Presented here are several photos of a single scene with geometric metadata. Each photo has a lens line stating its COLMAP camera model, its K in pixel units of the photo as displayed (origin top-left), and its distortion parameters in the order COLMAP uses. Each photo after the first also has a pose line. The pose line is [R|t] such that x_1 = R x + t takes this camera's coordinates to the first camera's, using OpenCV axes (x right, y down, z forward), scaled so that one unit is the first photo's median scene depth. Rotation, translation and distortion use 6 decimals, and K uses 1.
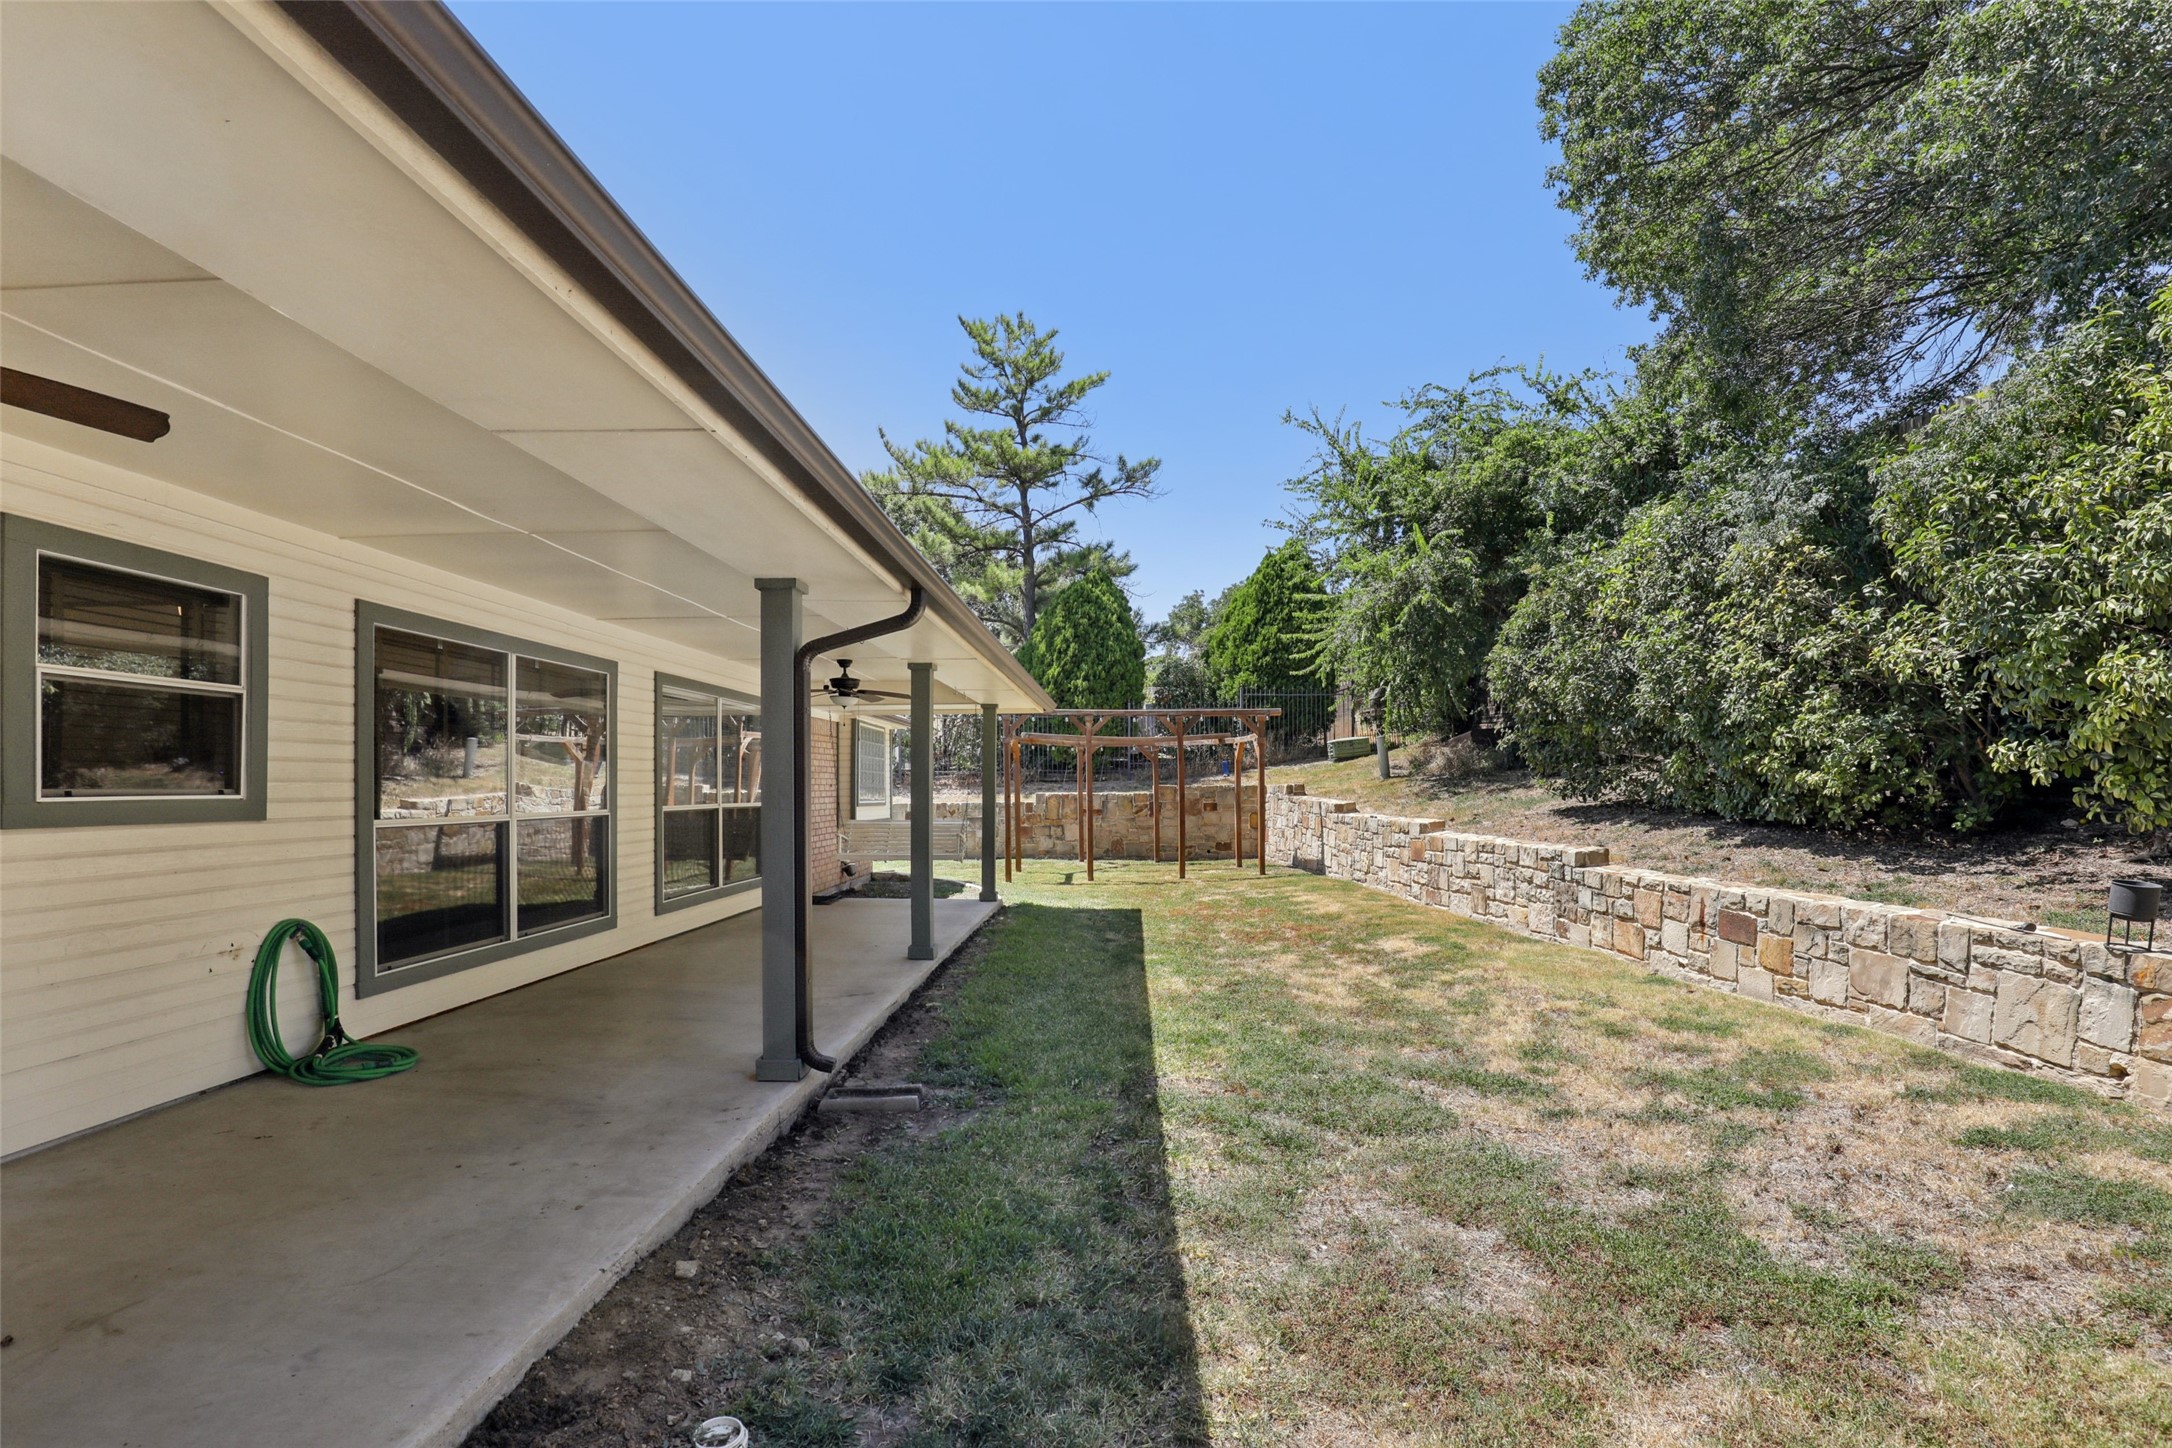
lens RADIAL K [[1028.7, 0, 1086.7], [0, 1028.7, 795.8], [0, 0, 1]] dist [0.000683, -0.000002]
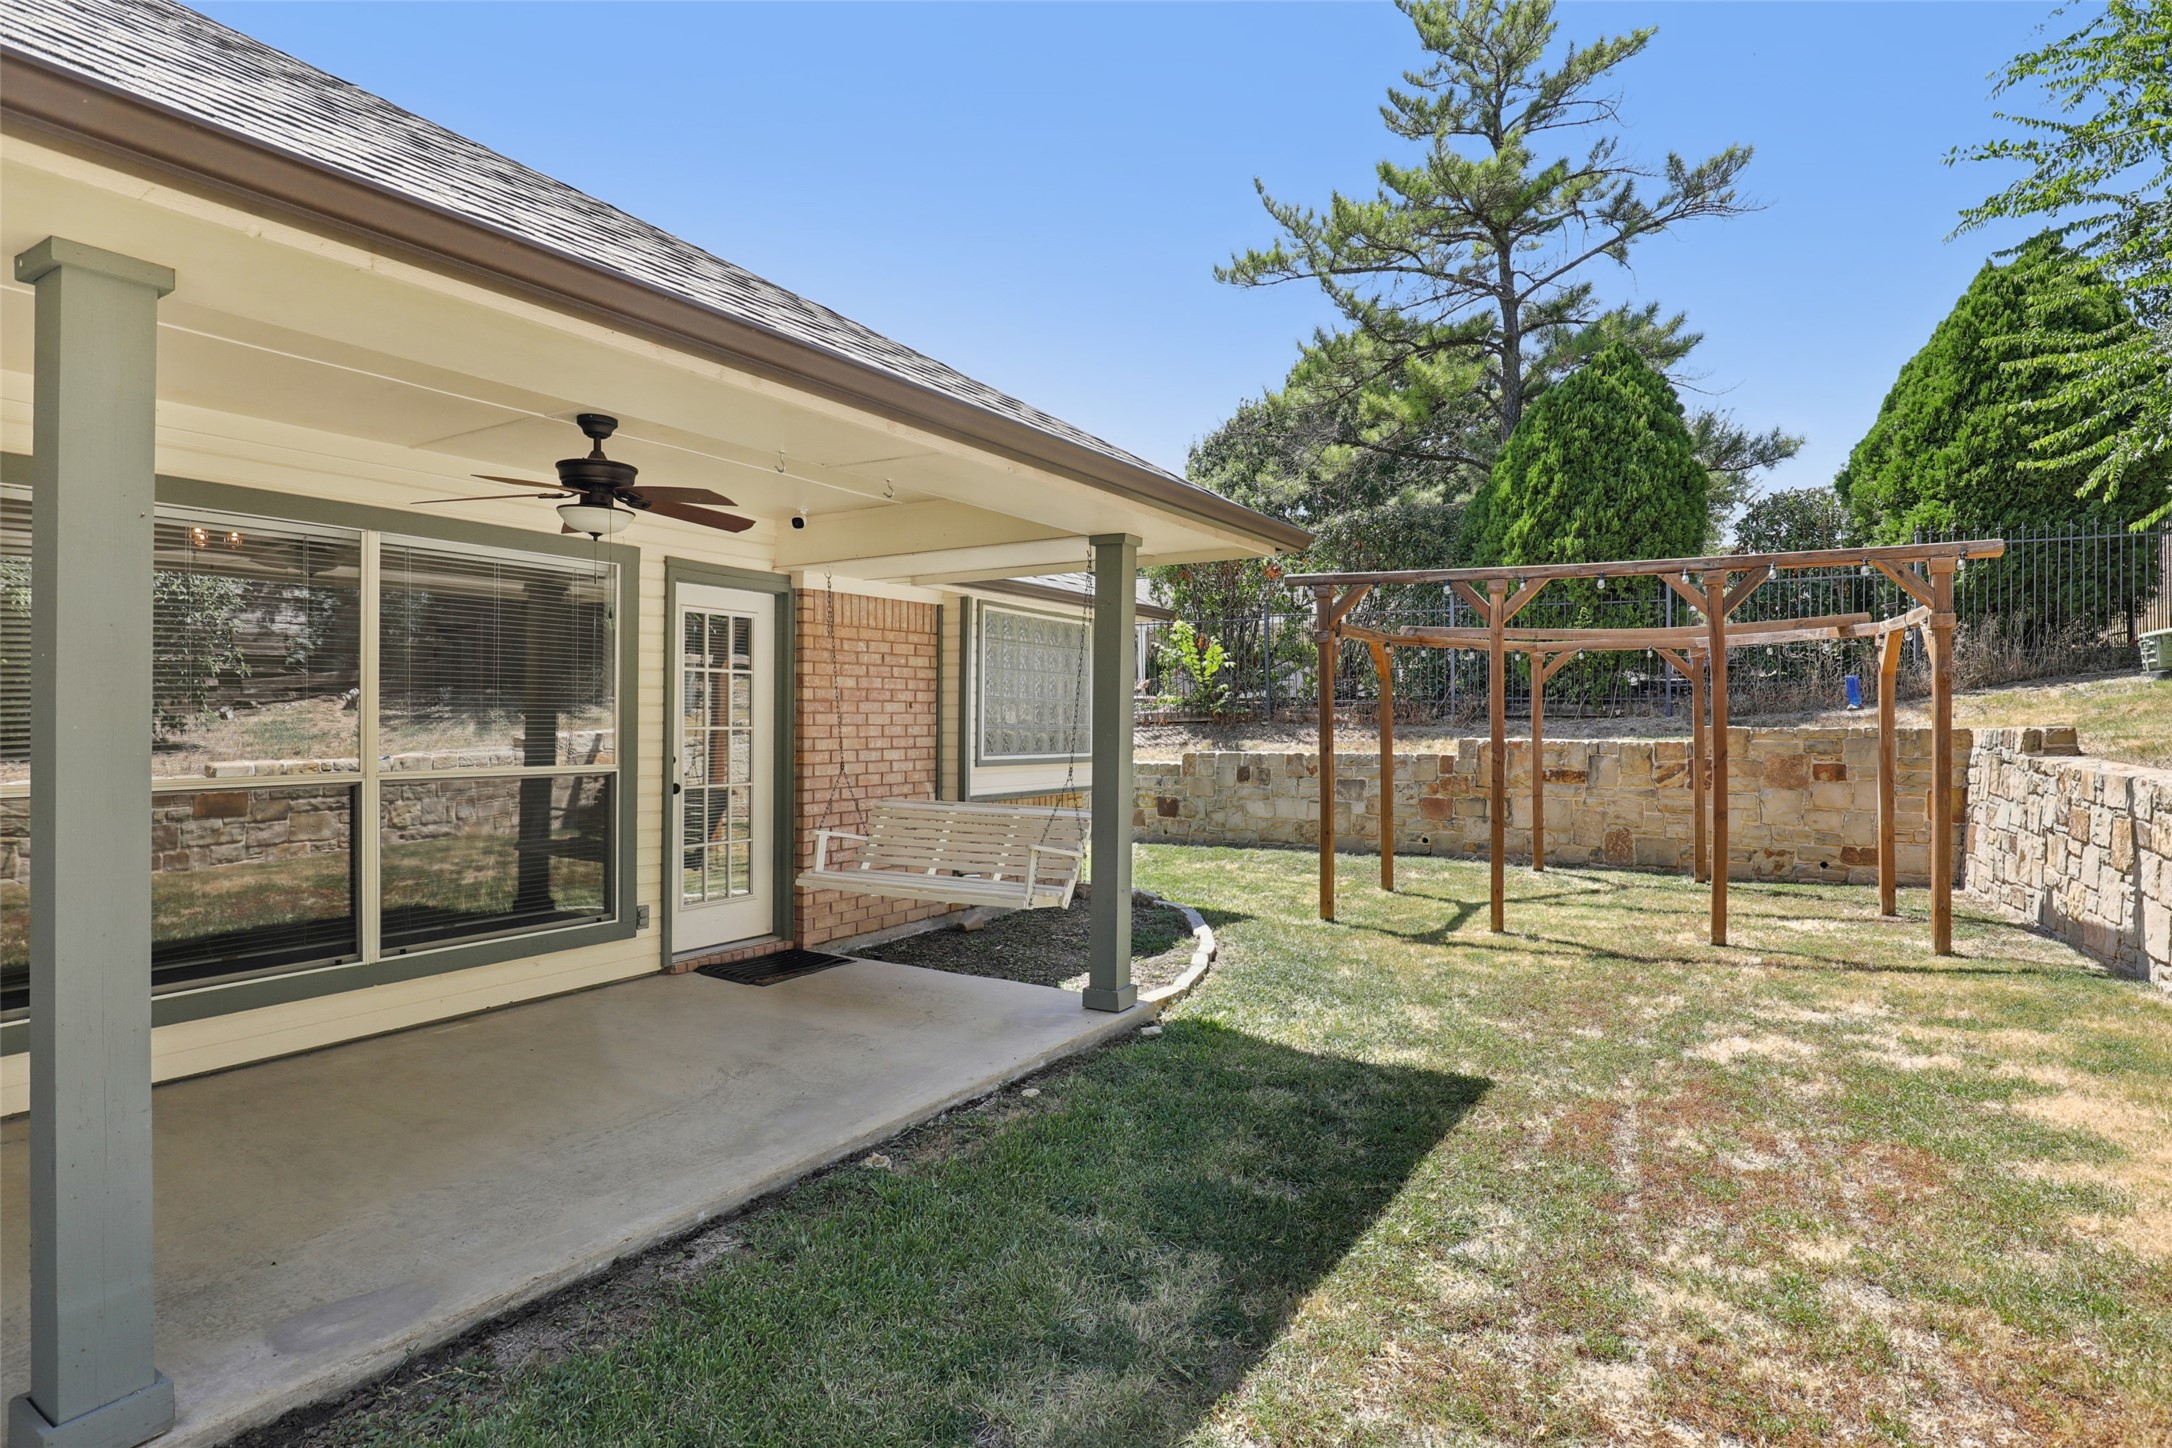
lens RADIAL K [[1161.1, 0, 1086.0], [0, 1161.1, 724.0], [0, 0, 1]] dist [-0.031866, 0.013538]
pose [[0.875503, 0.007887, -0.483148, 0.065951], [-0.009770, 0.999951, -0.001382, -0.006802], [0.483114, 0.005930, 0.875538, 0.315554]]
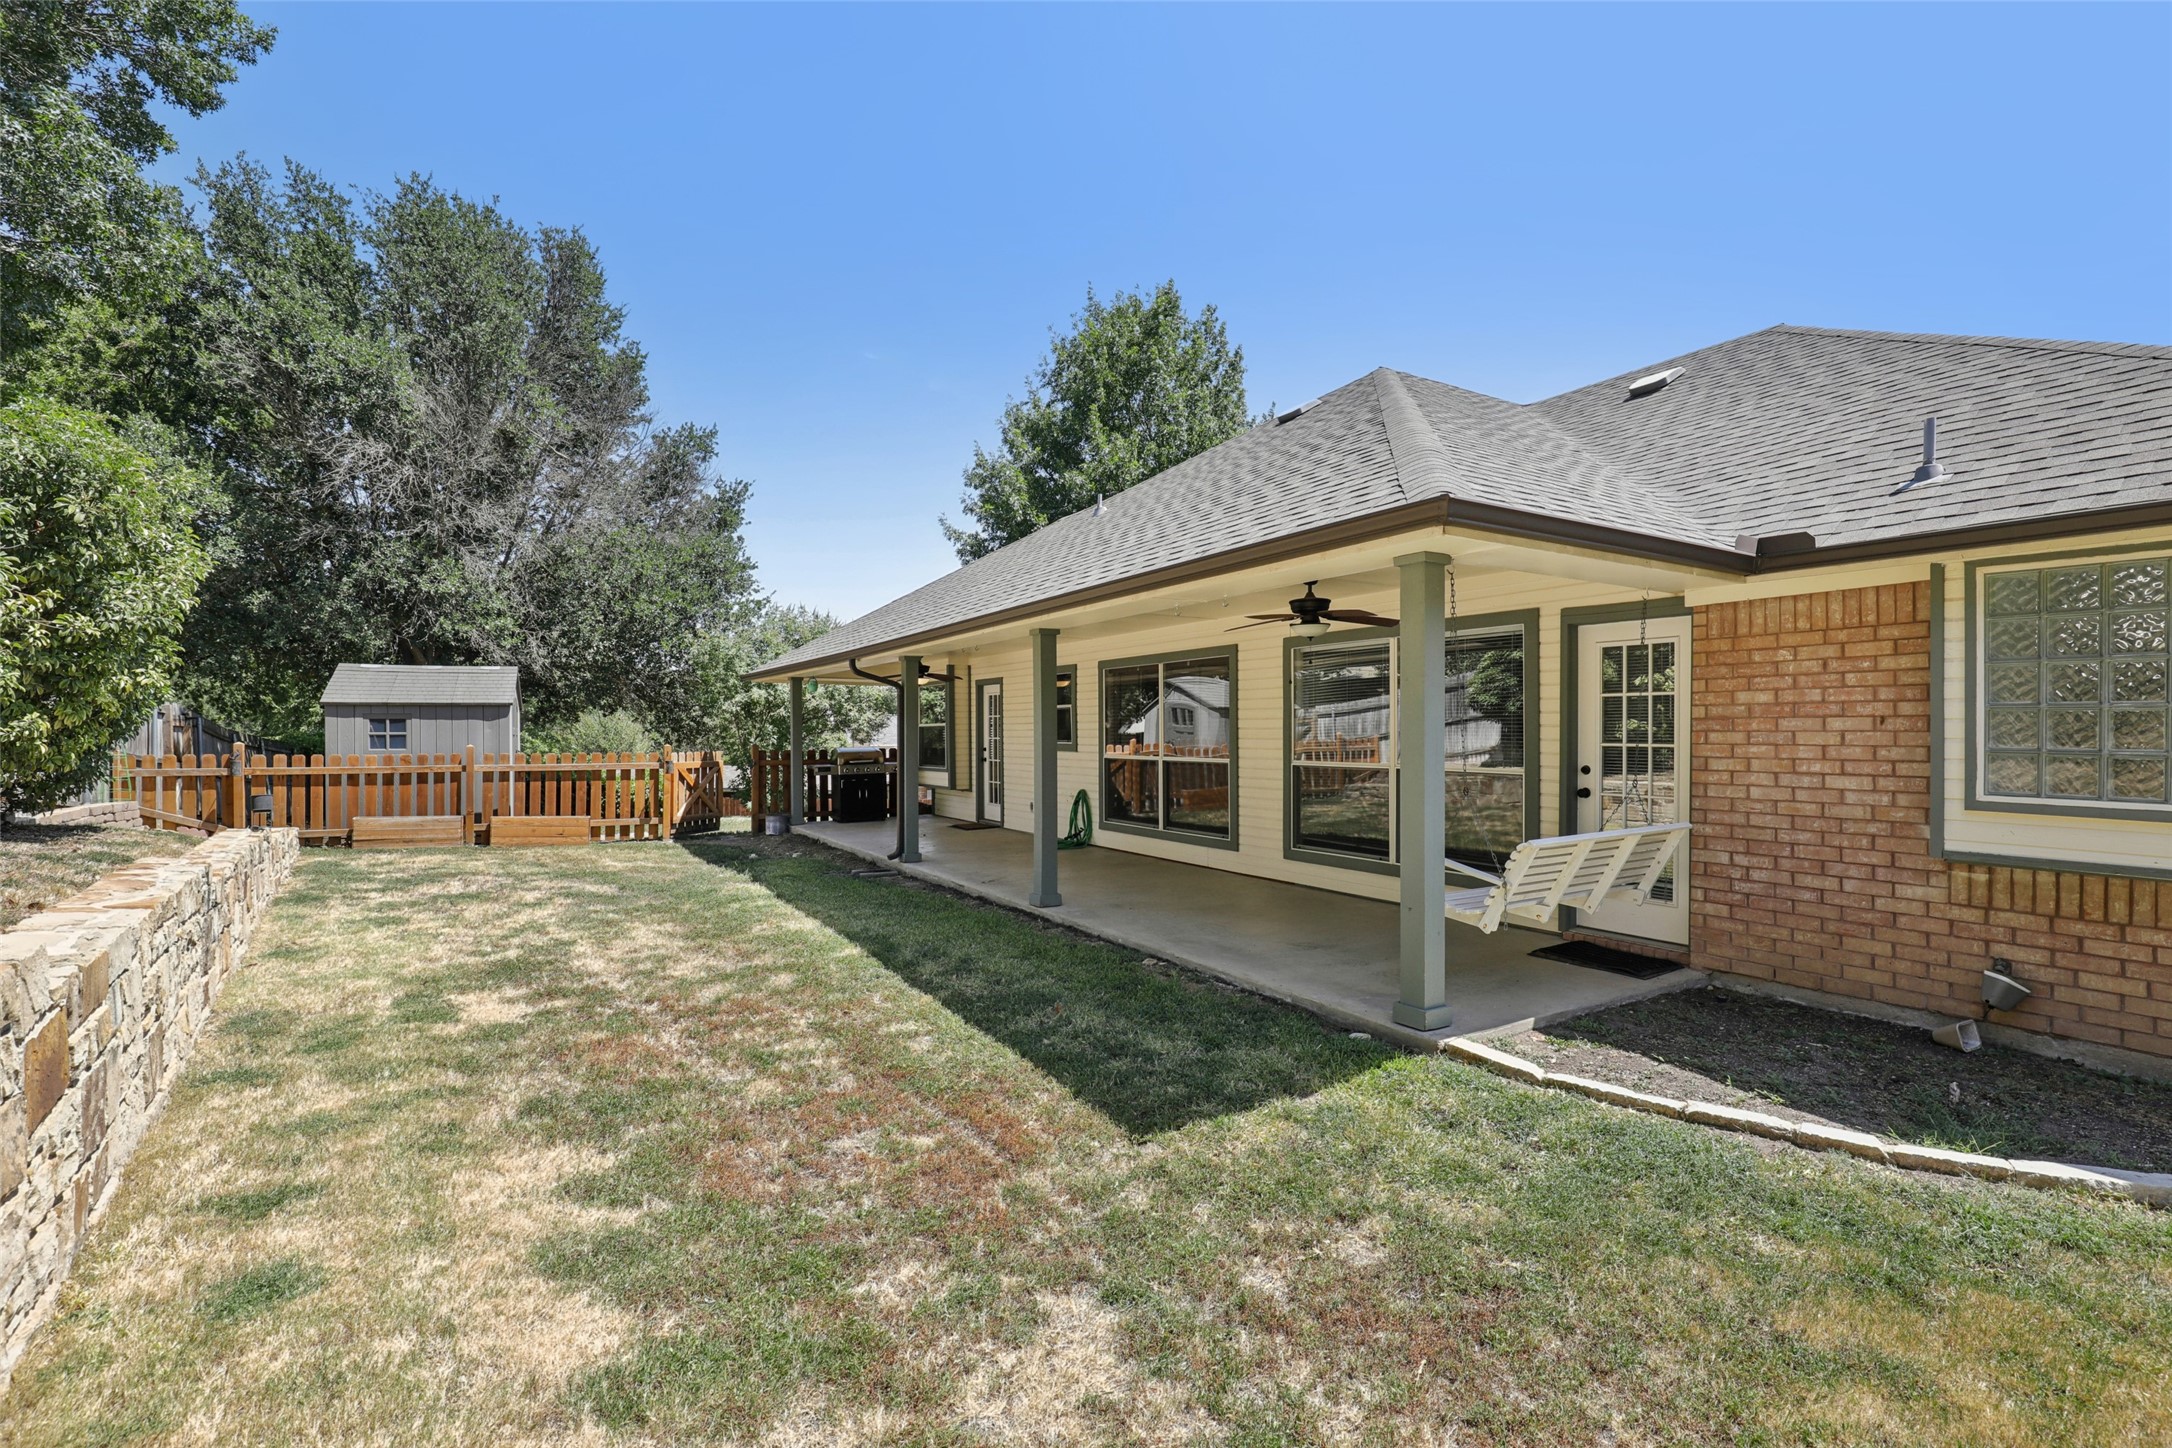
lens RADIAL K [[983.6, 0, 1089.4], [0, 983.6, 733.8], [0, 0, 1]] dist [-0.013682, 0.000760]
pose [[-0.846623, 0.010275, -0.532093, 0.162004], [0.003684, 0.999903, 0.013447, -0.016710], [0.532180, 0.009424, -0.846579, 0.912047]]
